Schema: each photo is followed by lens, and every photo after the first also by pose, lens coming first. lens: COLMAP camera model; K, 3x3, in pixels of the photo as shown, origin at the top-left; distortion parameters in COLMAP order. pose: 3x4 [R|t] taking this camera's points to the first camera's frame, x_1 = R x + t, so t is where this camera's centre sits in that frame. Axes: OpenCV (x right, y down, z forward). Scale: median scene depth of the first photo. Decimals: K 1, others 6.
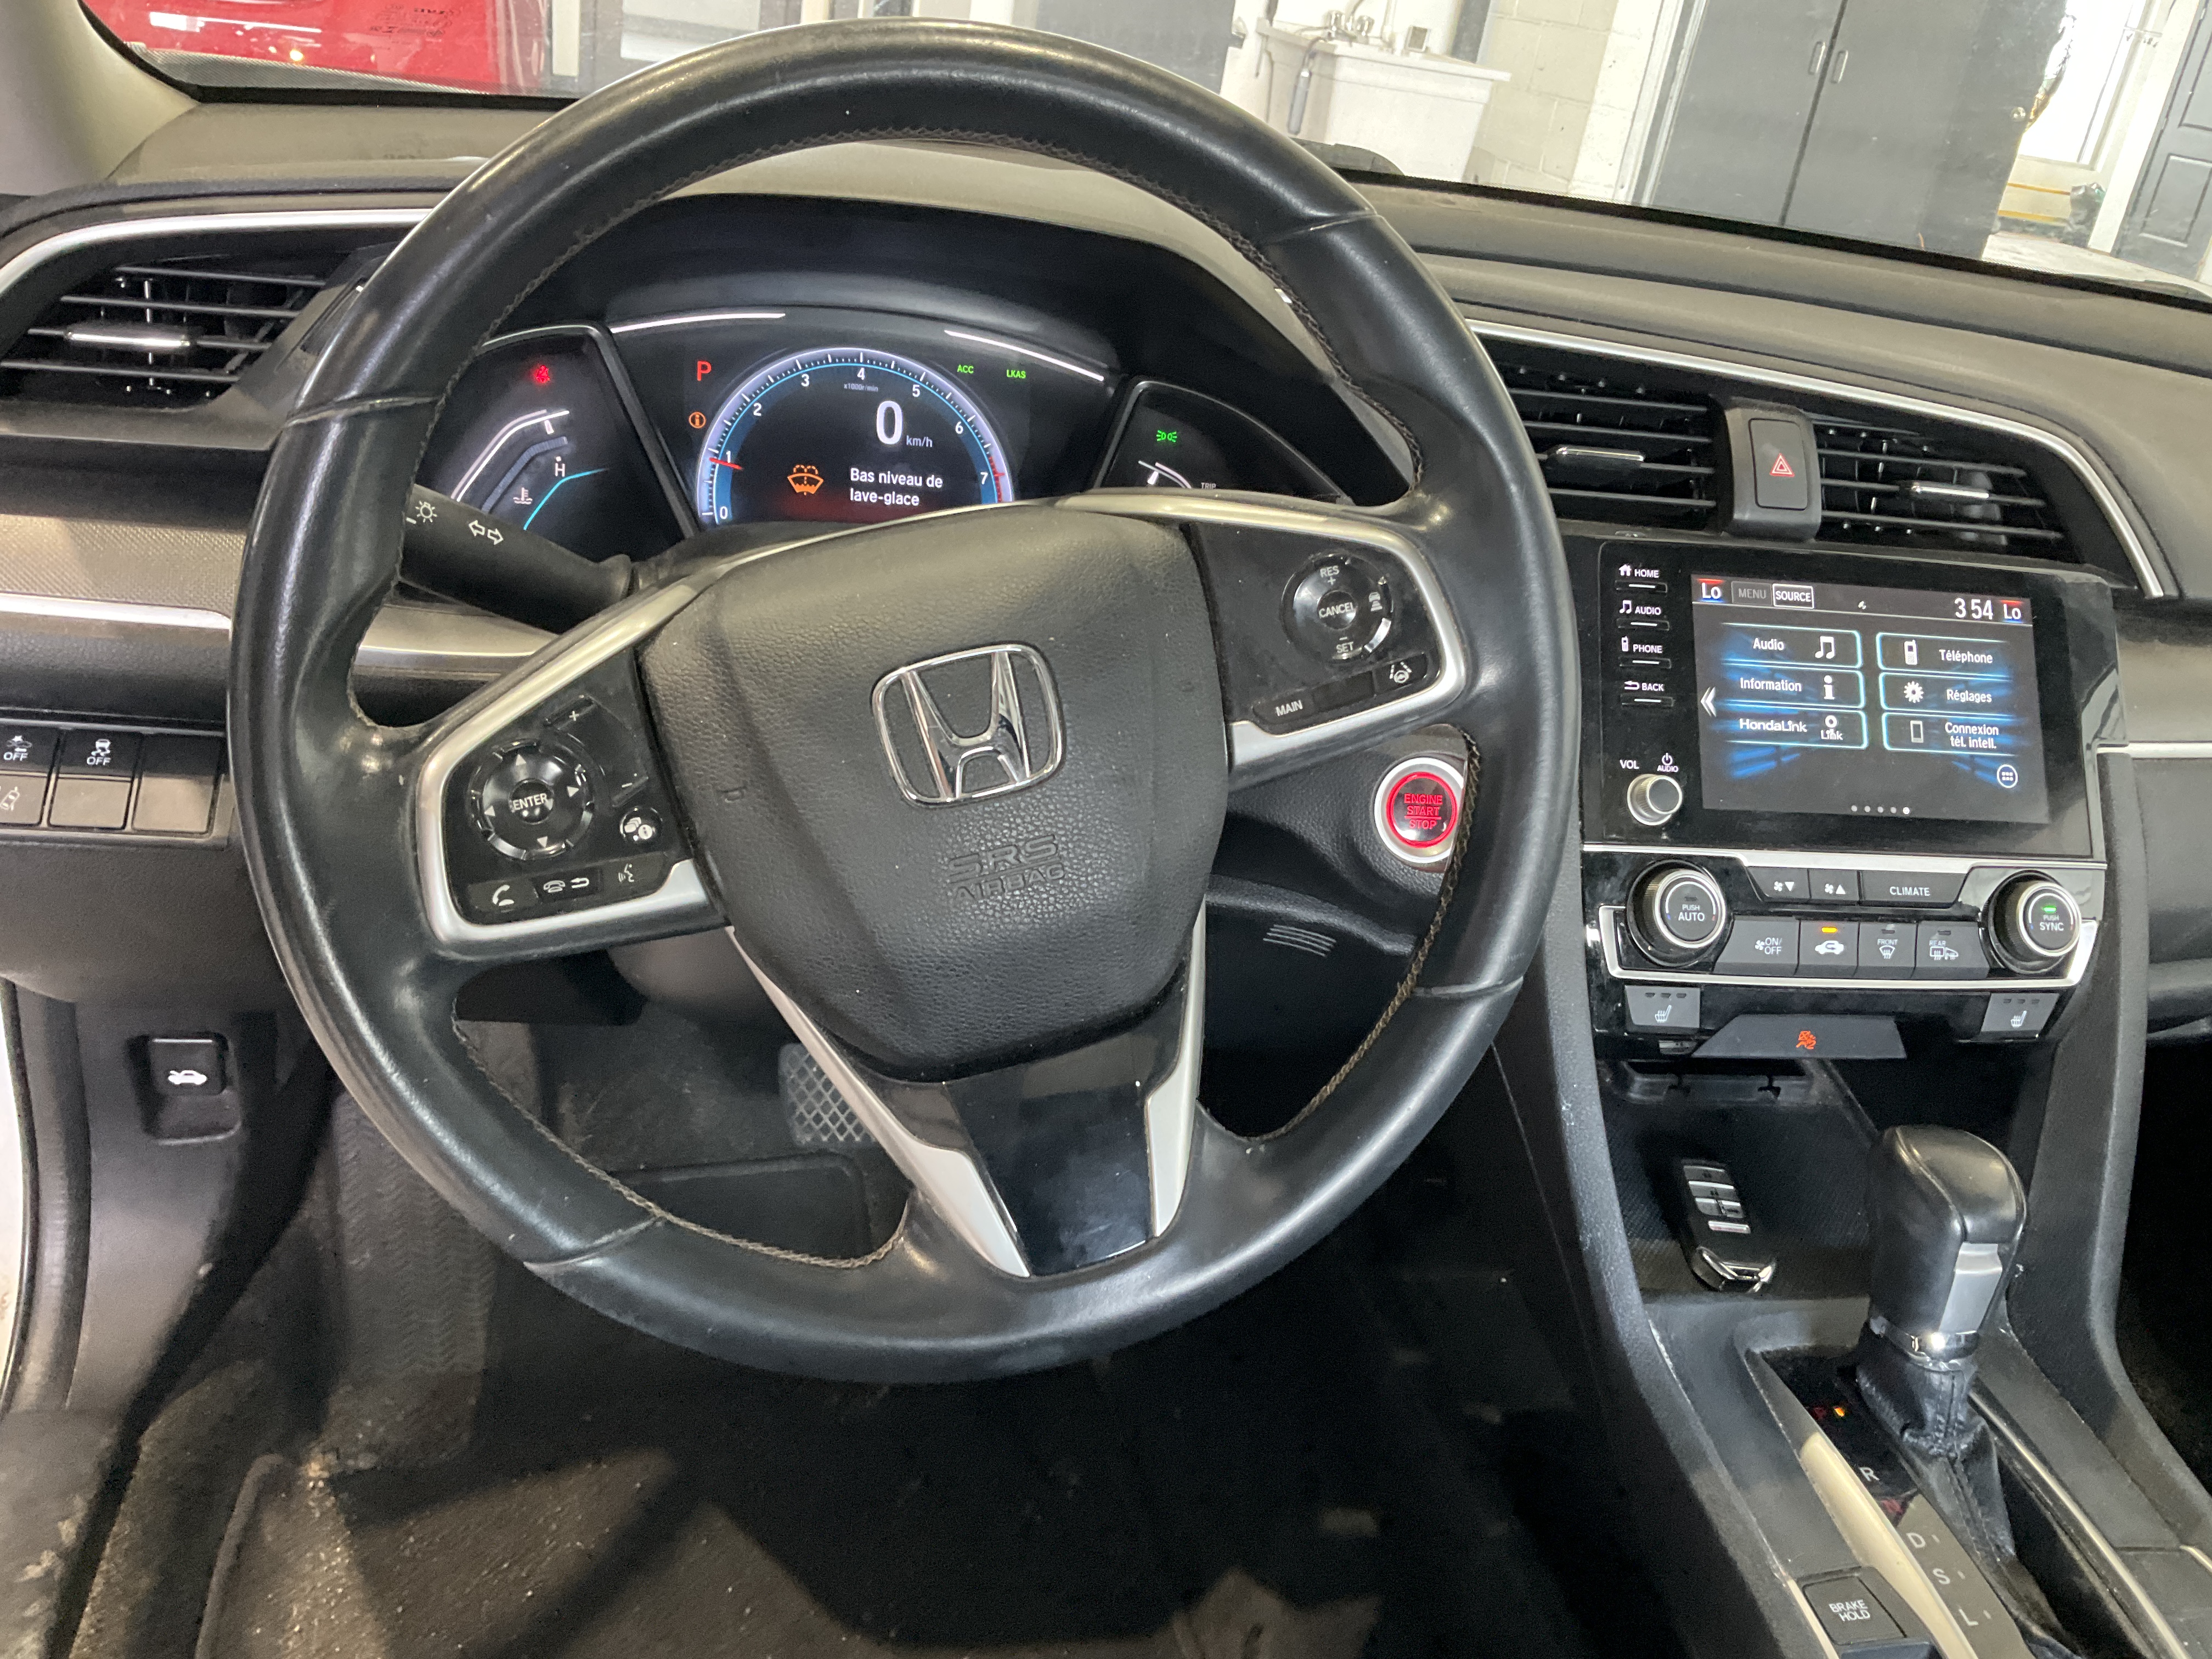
lens RADIAL K [[1829.7, 0, 1106.0], [0, 1829.7, 829.5], [0, 0, 1]] dist [0.012482, -0.004565]
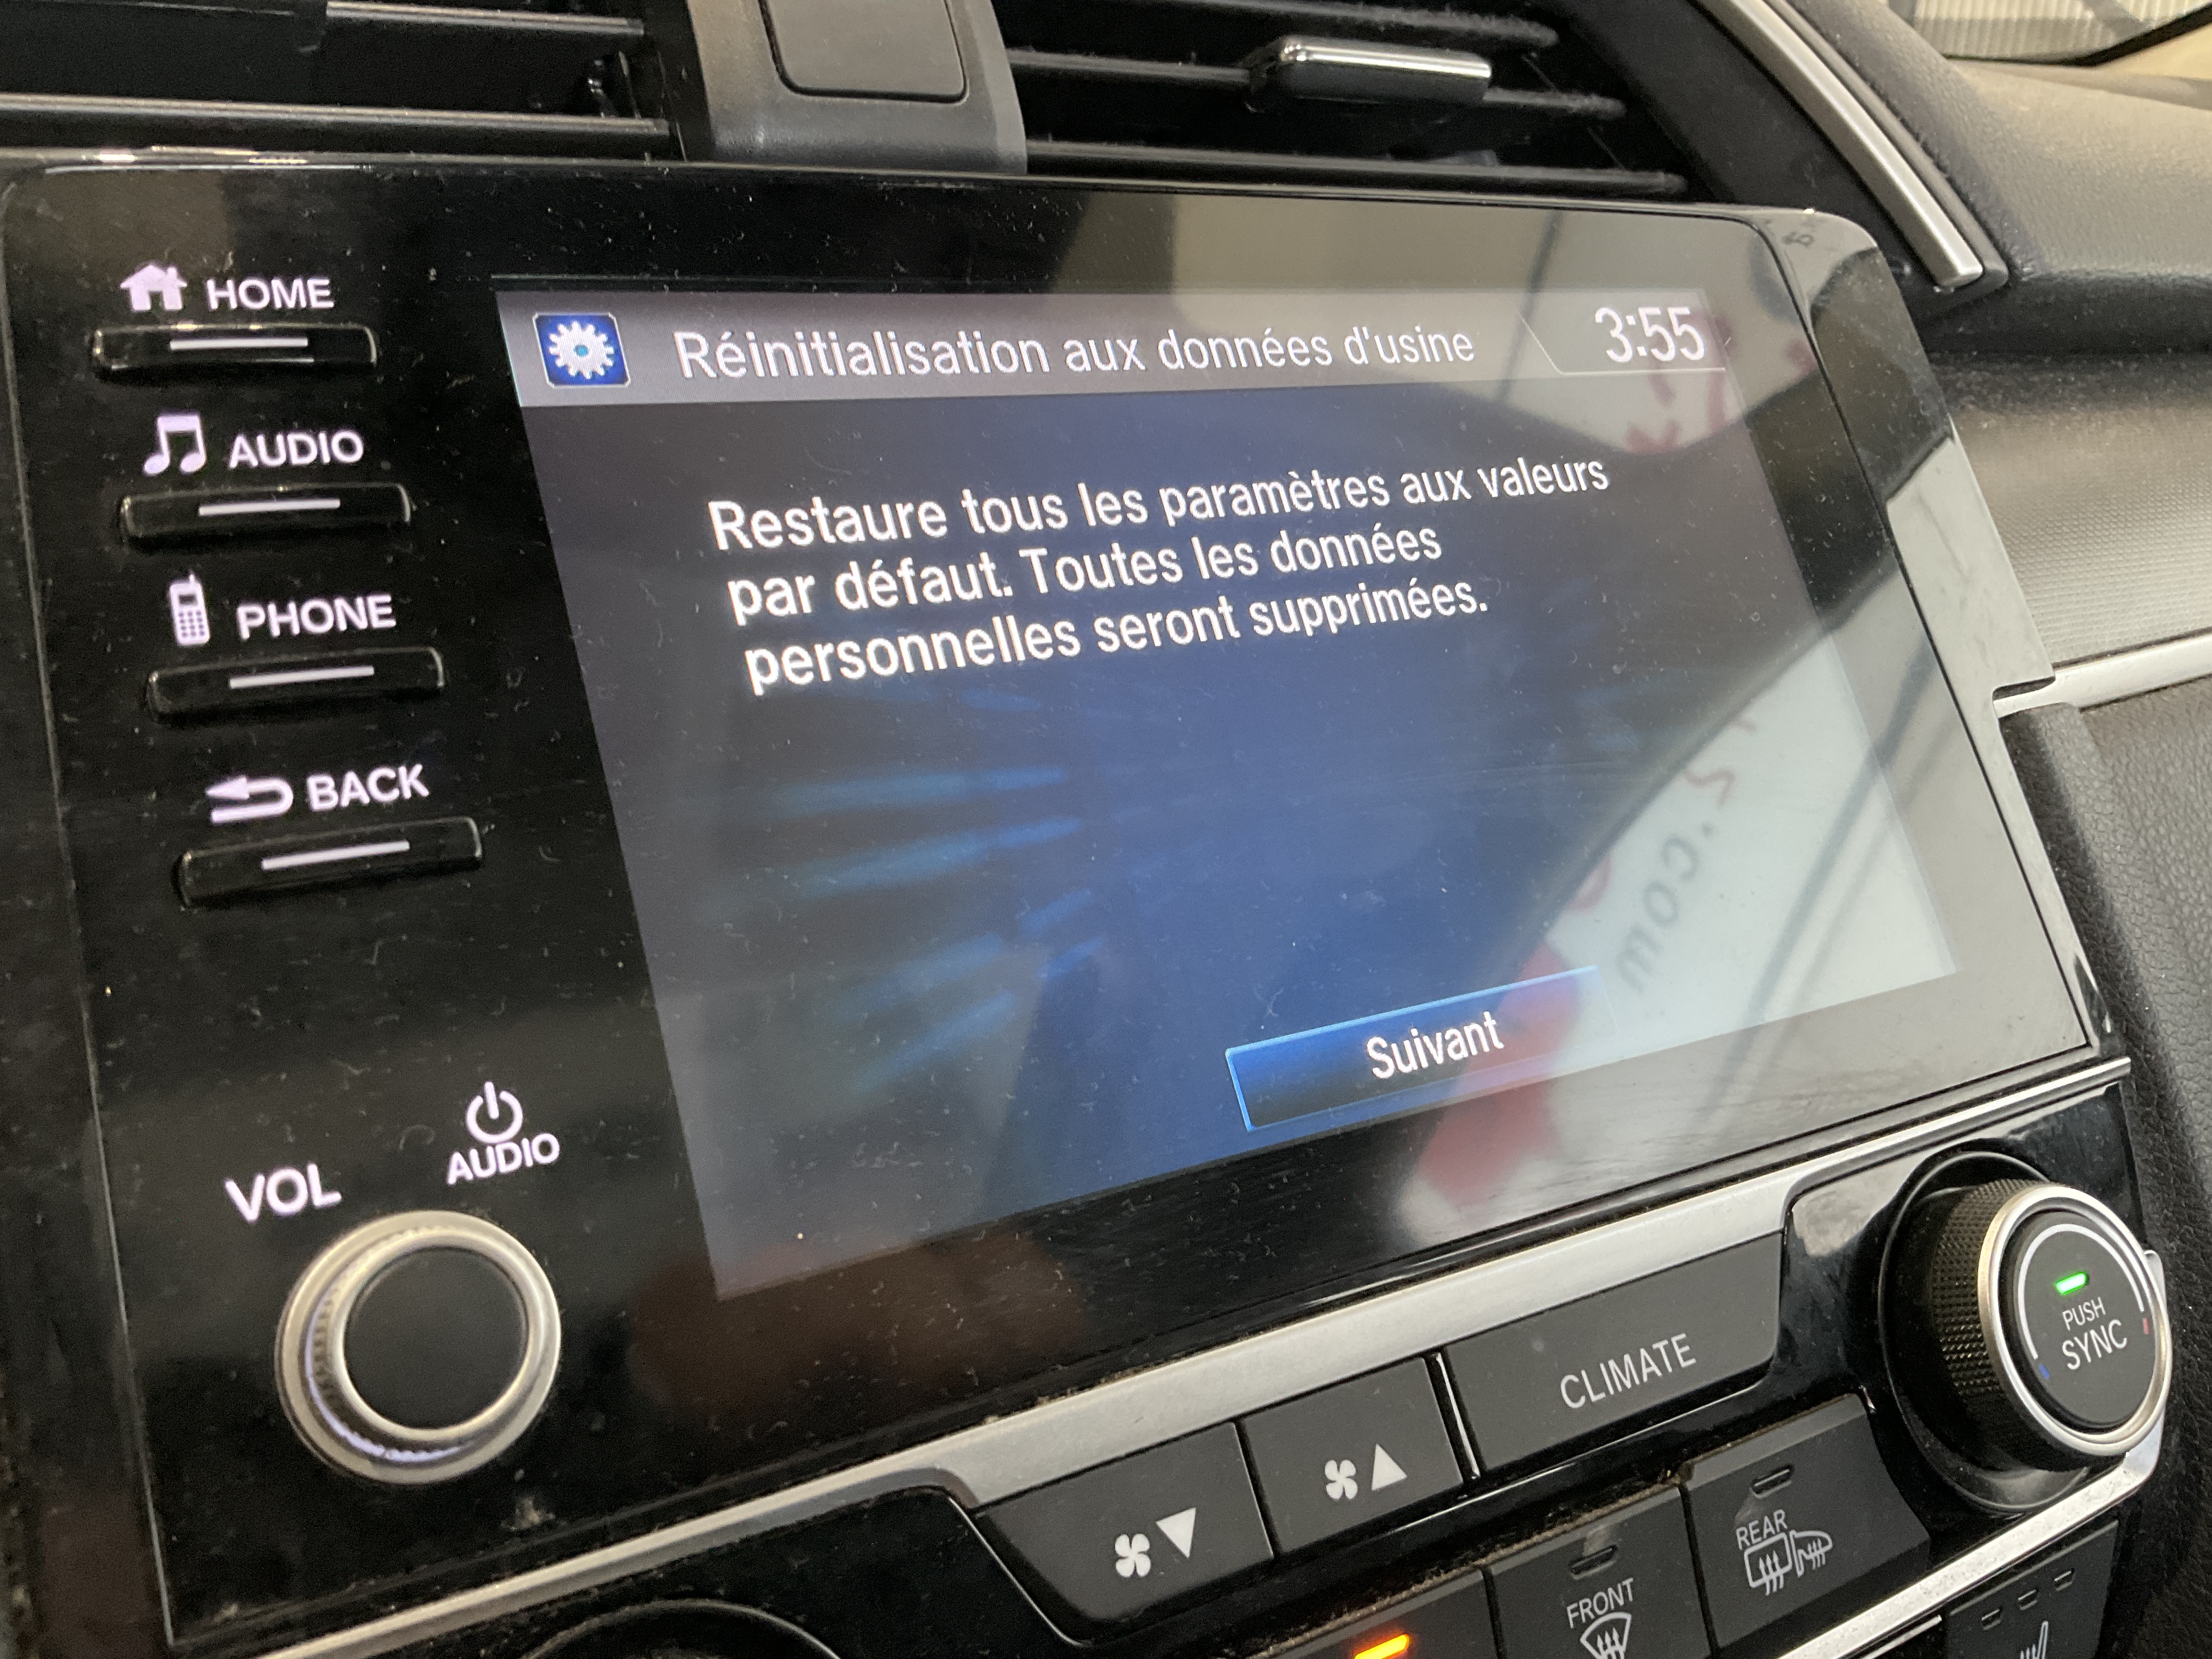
lens RADIAL K [[1829.7, 0, 1106.0], [0, 1829.7, 829.5], [0, 0, 1]] dist [0.012482, -0.004565]
pose [[0.941051, -0.201391, 0.271779, 0.334808], [0.222976, 0.973505, -0.050688, -0.045197], [-0.254370, 0.108300, 0.961024, 0.811244]]
